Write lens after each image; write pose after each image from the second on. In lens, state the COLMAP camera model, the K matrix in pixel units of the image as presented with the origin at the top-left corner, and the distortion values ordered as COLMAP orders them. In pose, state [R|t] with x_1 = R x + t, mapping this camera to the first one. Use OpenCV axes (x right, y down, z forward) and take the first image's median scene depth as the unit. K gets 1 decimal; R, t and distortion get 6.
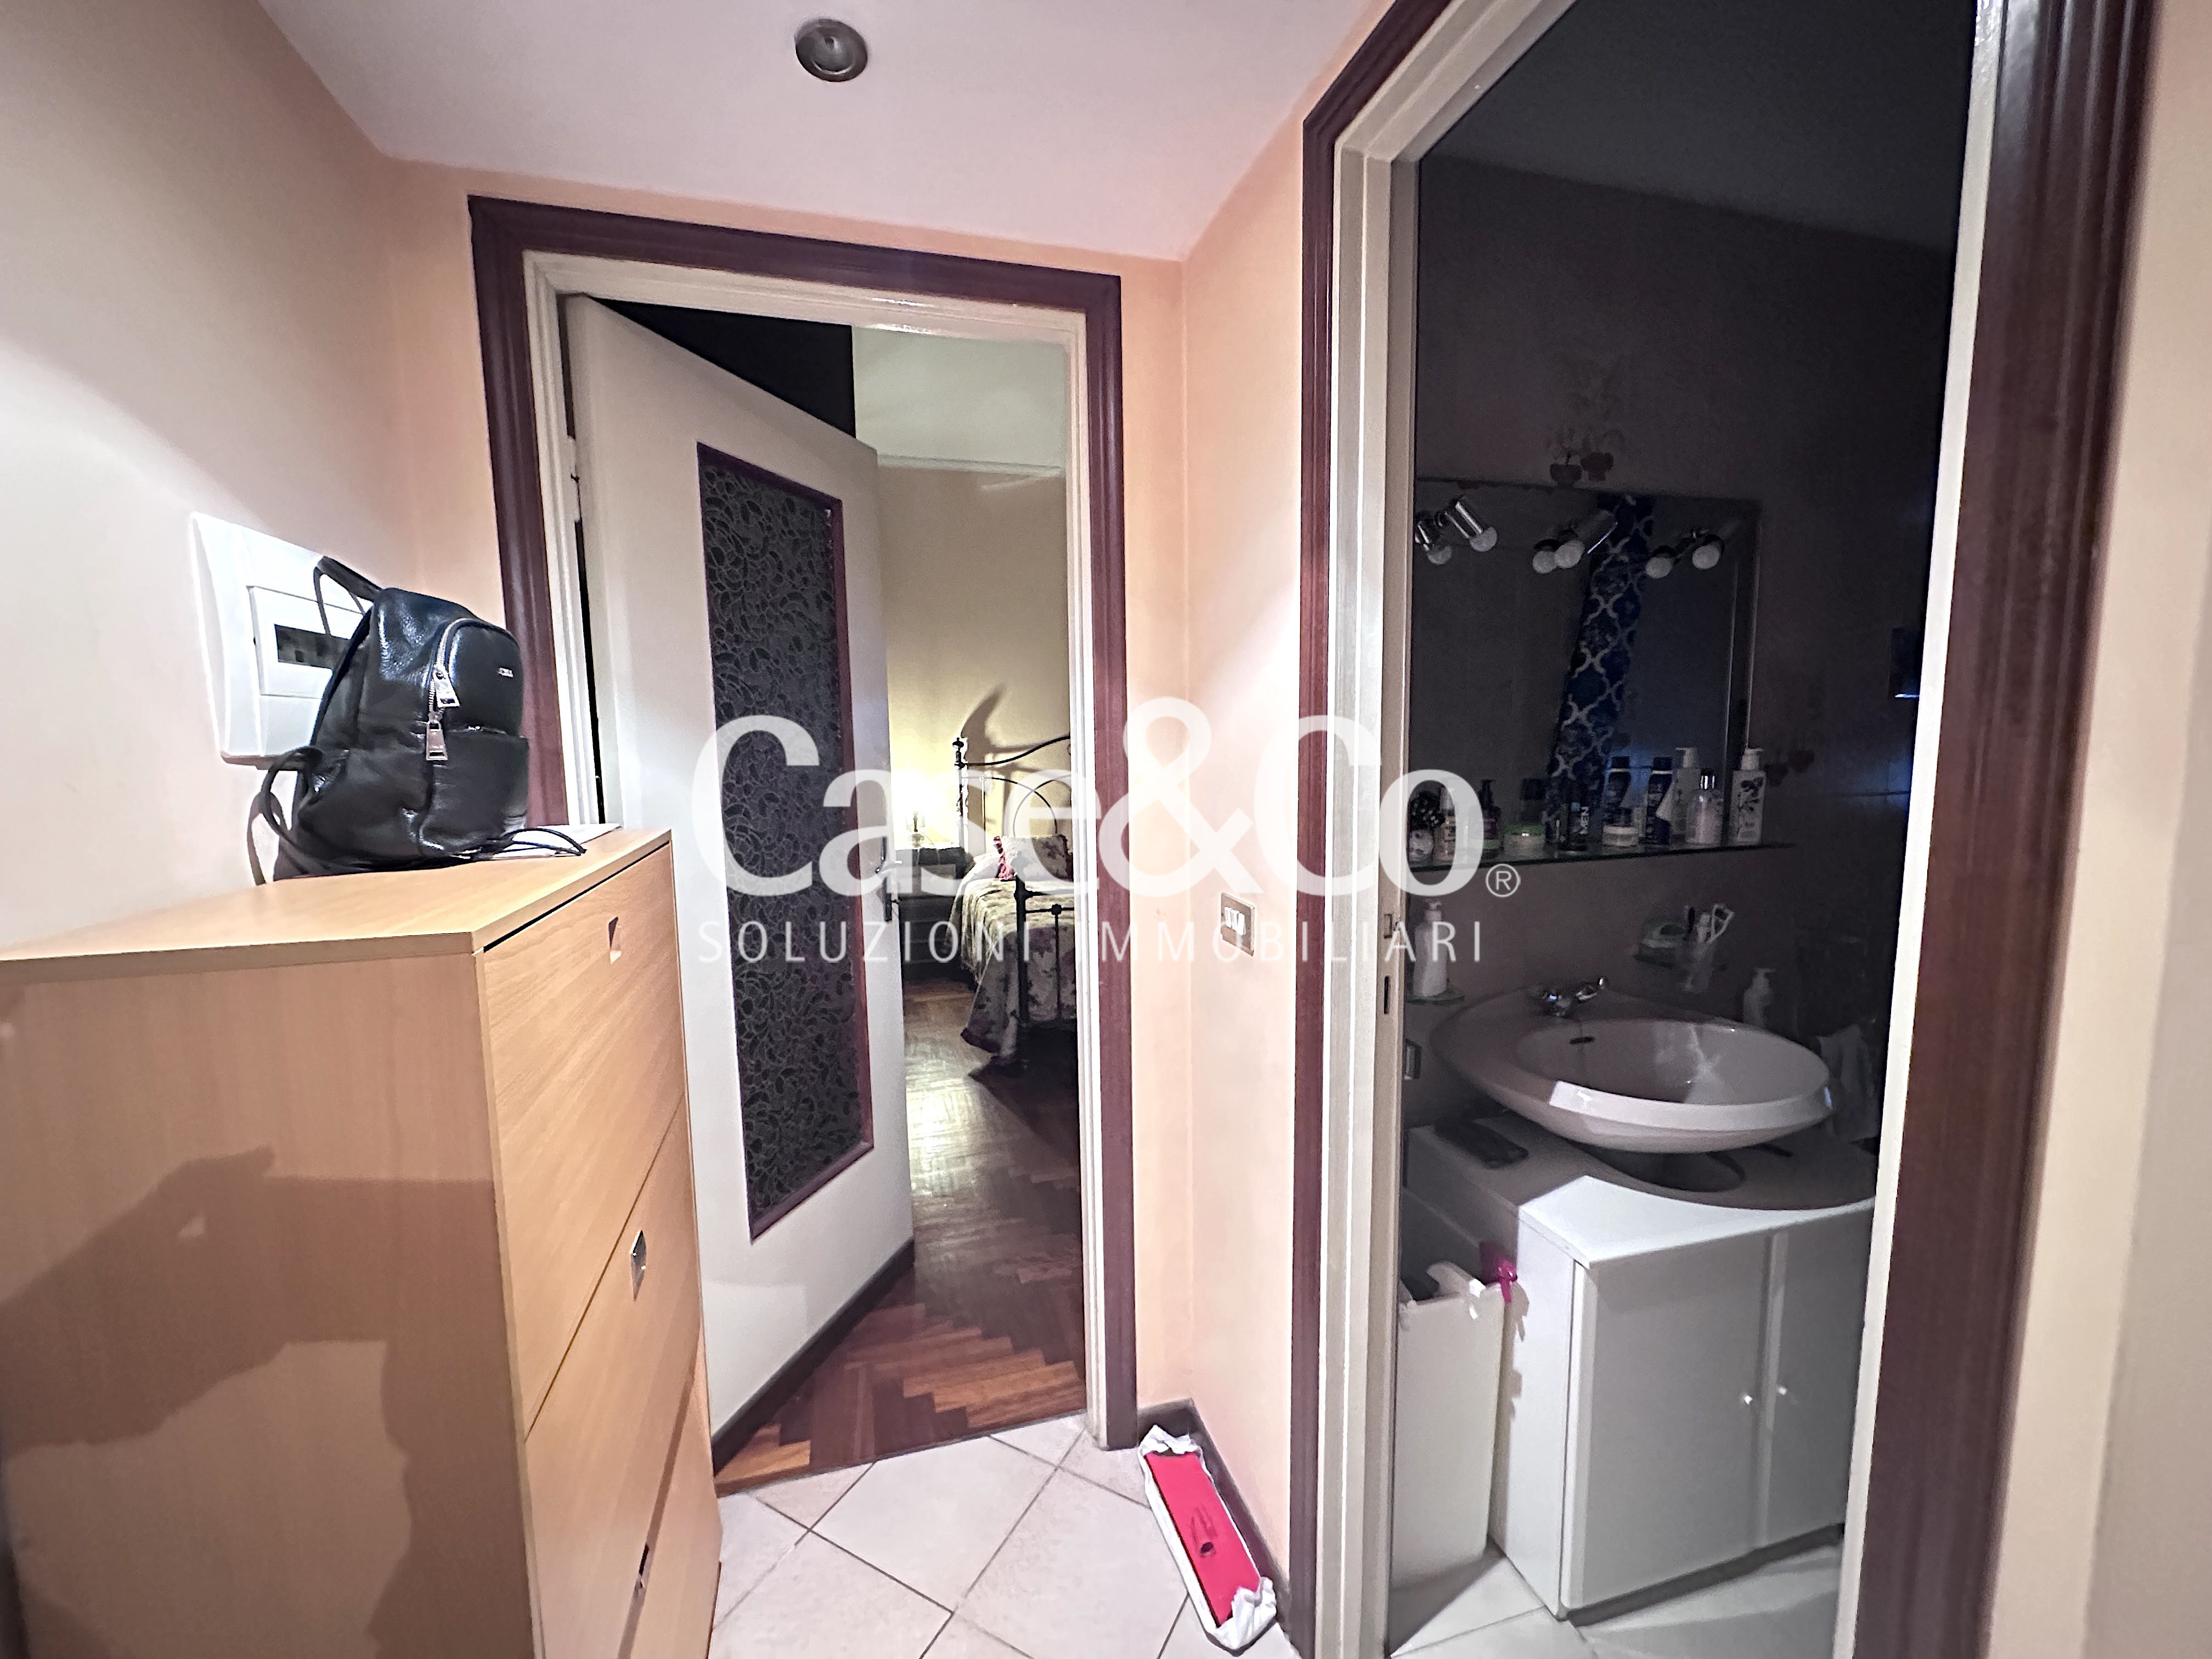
lens RADIAL K [[890.7, 0, 1099.9], [0, 890.7, 831.6], [0, 0, 1]] dist [-0.003948, 0.000642]
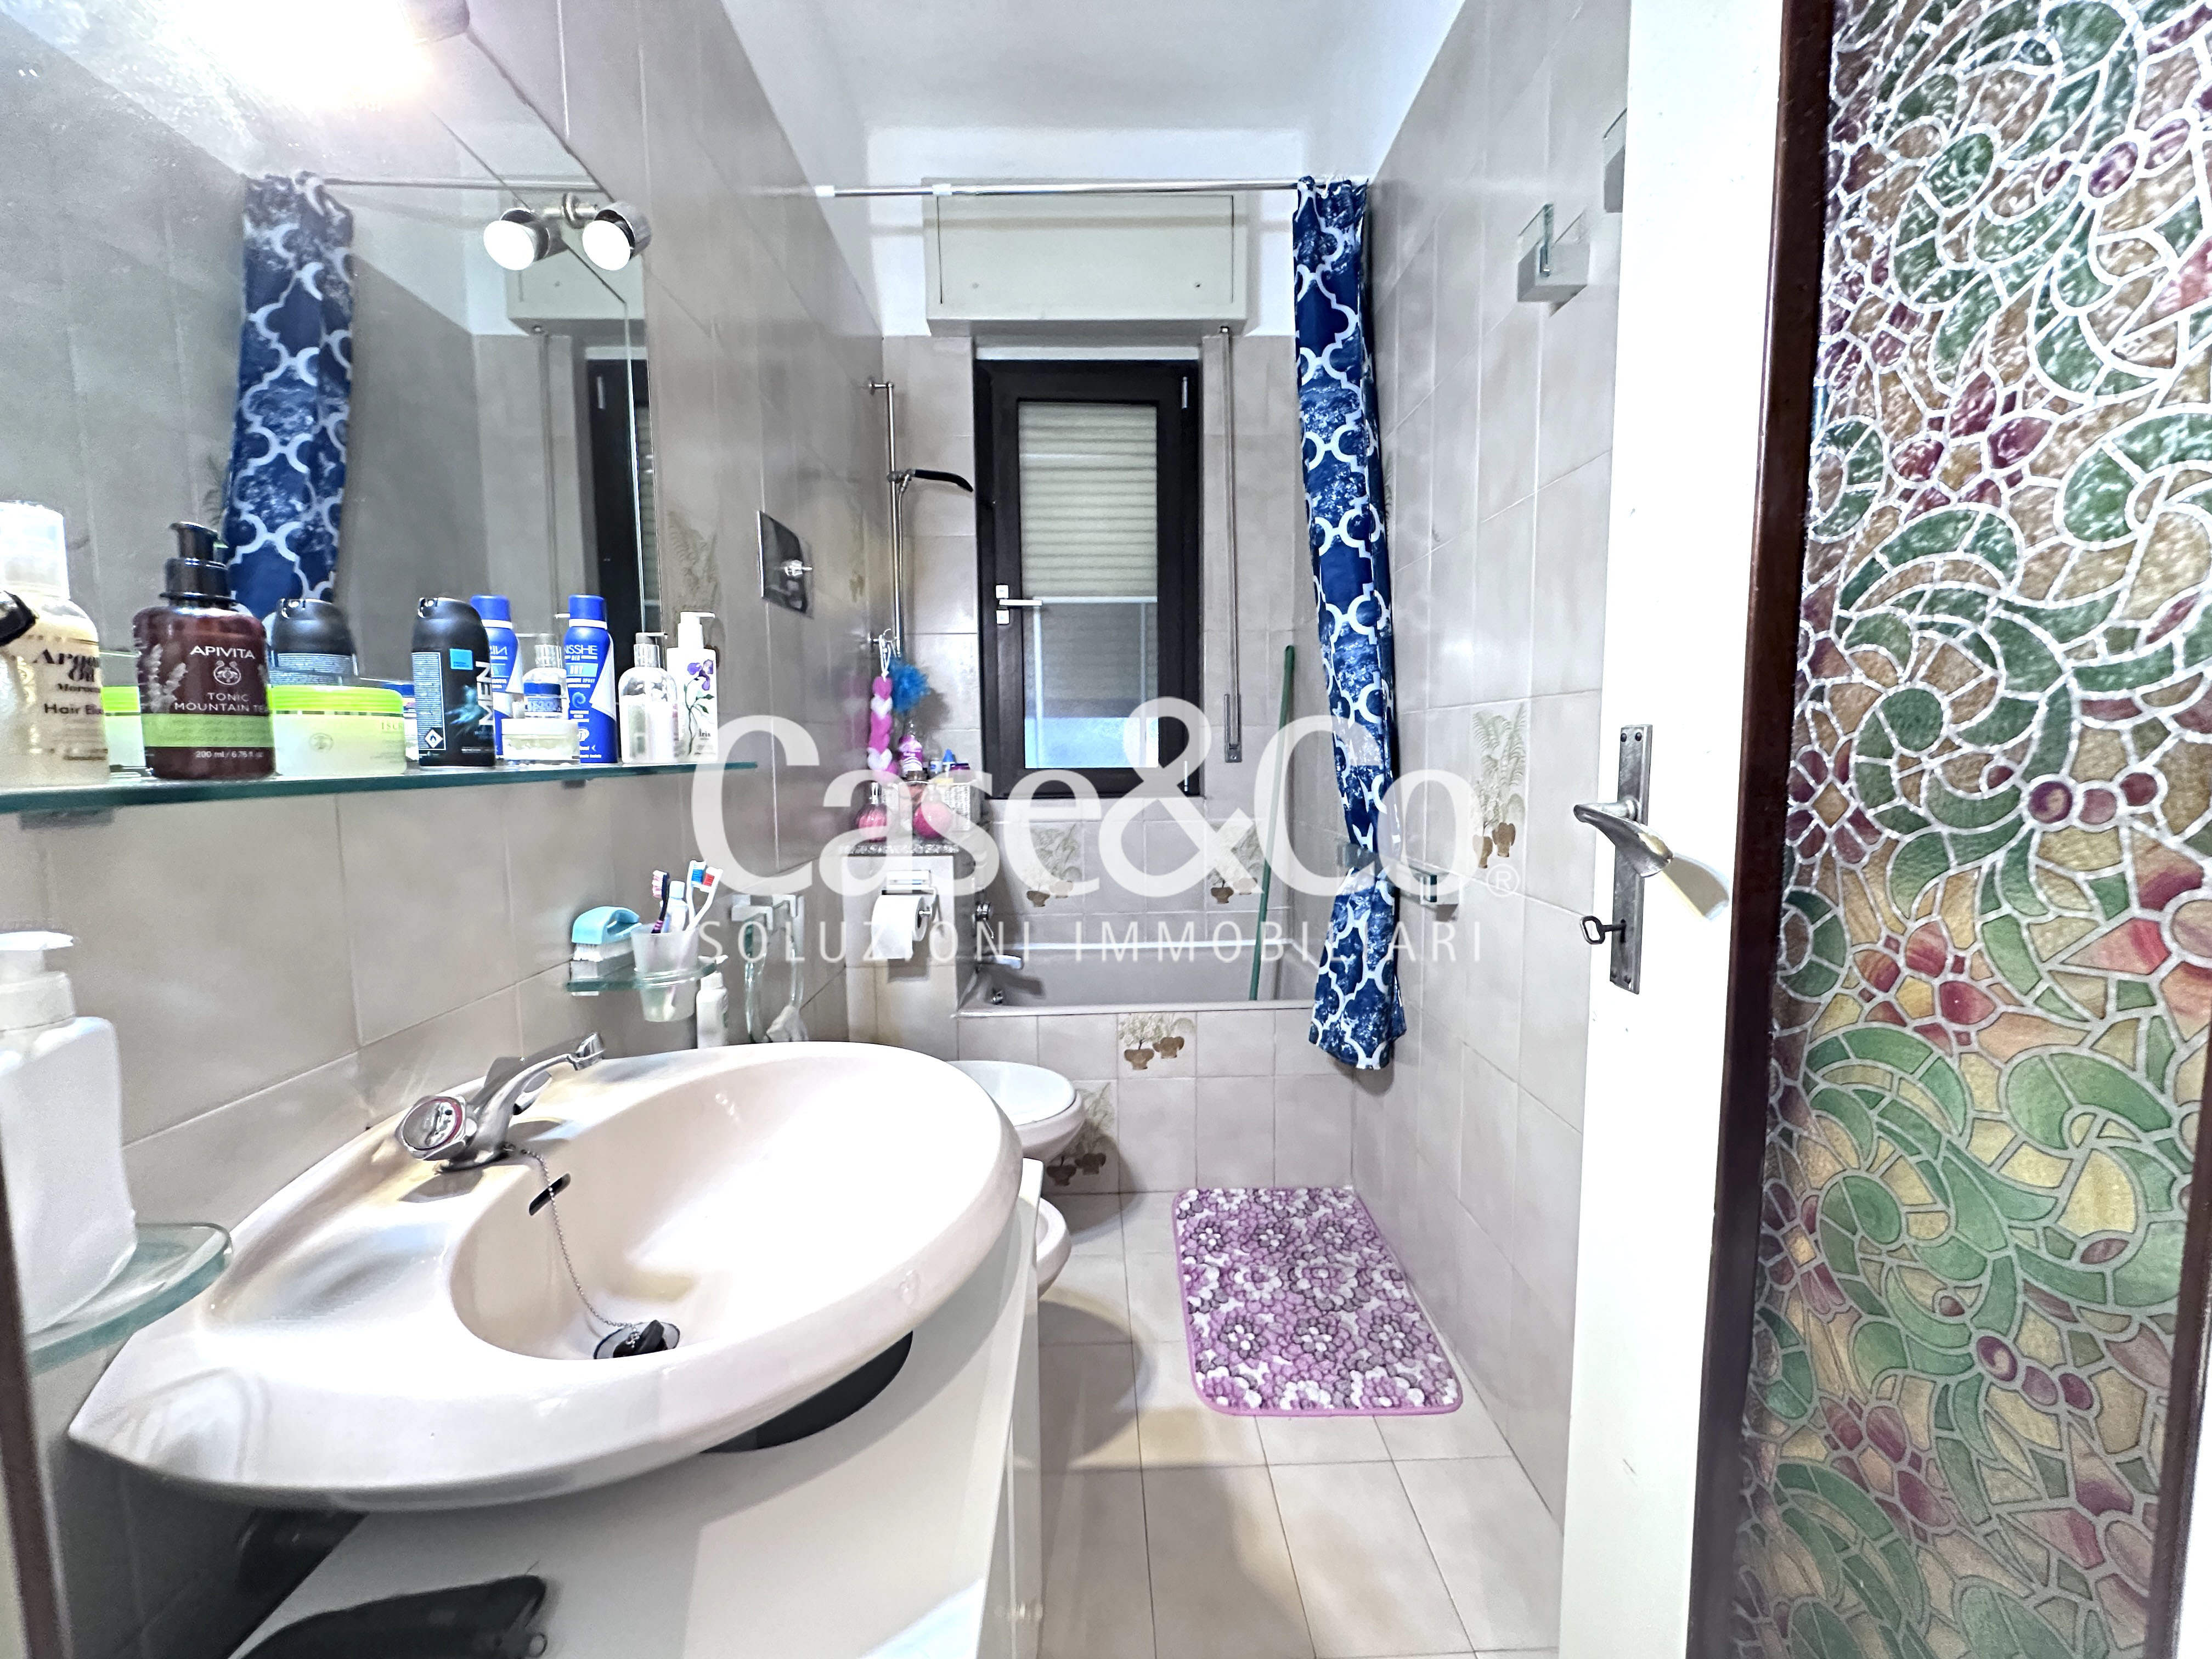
lens RADIAL K [[890.7, 0, 1103.5], [0, 890.7, 835.1], [0, 0, 1]] dist [-0.003948, 0.000642]
pose [[0.253739, -0.077983, 0.964124, 0.112219], [0.114252, 0.992183, 0.050184, 0.037908], [-0.960501, 0.097419, 0.260666, 0.339960]]
